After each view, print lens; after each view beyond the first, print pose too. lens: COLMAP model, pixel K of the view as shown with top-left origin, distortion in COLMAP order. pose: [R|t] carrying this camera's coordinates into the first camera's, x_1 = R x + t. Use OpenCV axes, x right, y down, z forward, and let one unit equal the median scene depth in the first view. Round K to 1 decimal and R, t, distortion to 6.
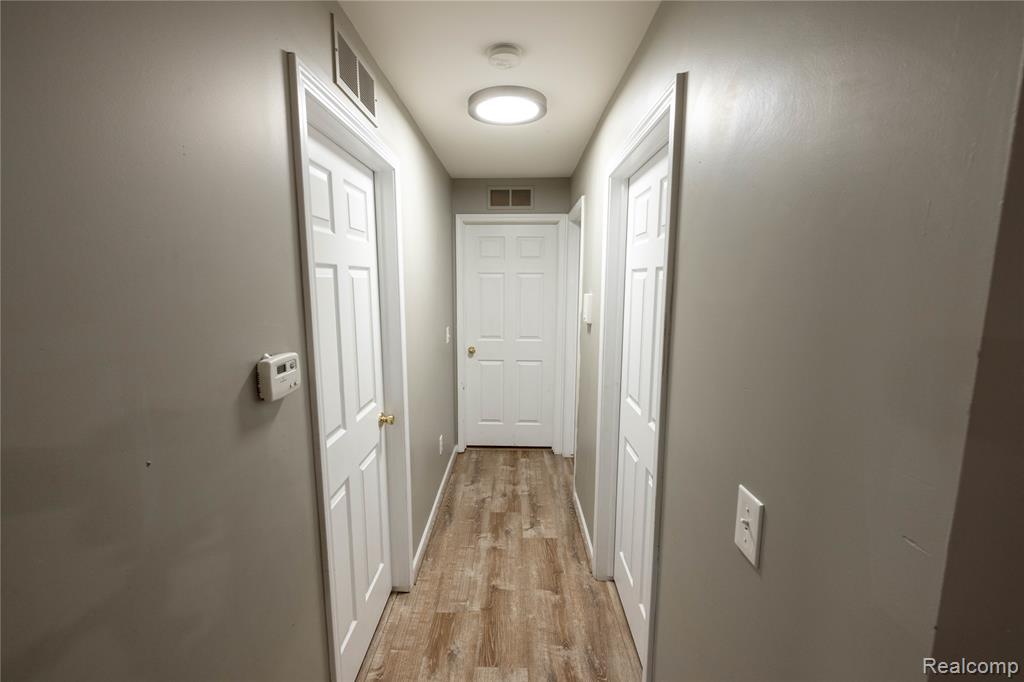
lens RADIAL K [[430.3, 0, 512.0], [0, 430.3, 341.0], [0, 0, 1]] dist [0.001299, 0.000071]
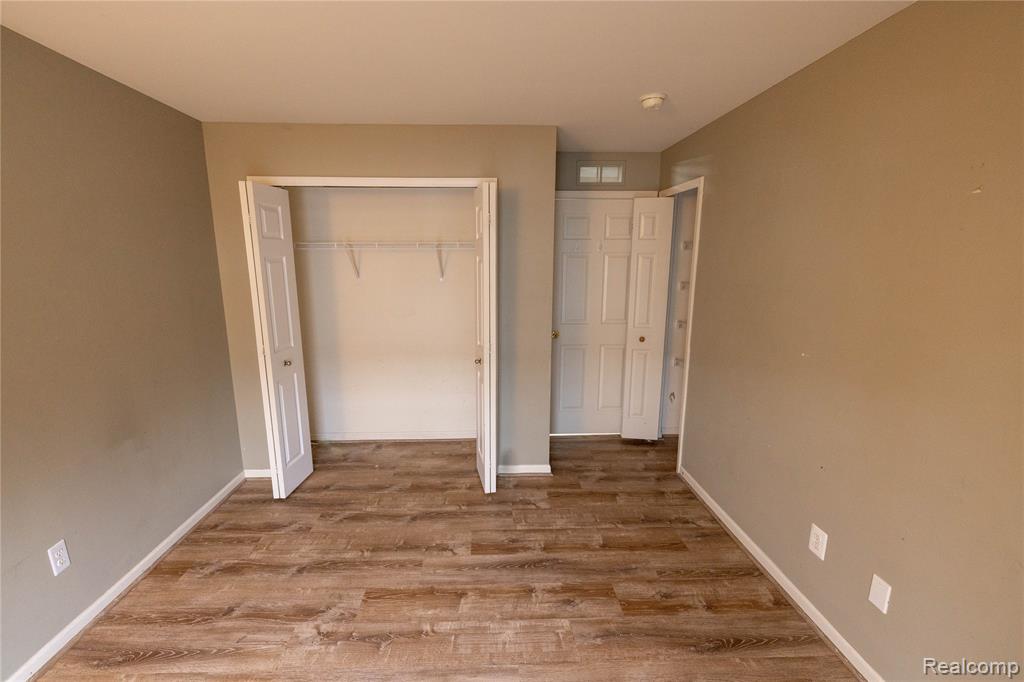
lens RADIAL K [[430.3, 0, 512.0], [0, 430.3, 341.0], [0, 0, 1]] dist [0.001299, 0.000071]
pose [[0.091961, 0.188577, -0.977743, 0.673148], [-0.139443, 0.974667, 0.174869, -0.160848], [0.985951, 0.120258, 0.115927, 0.736320]]
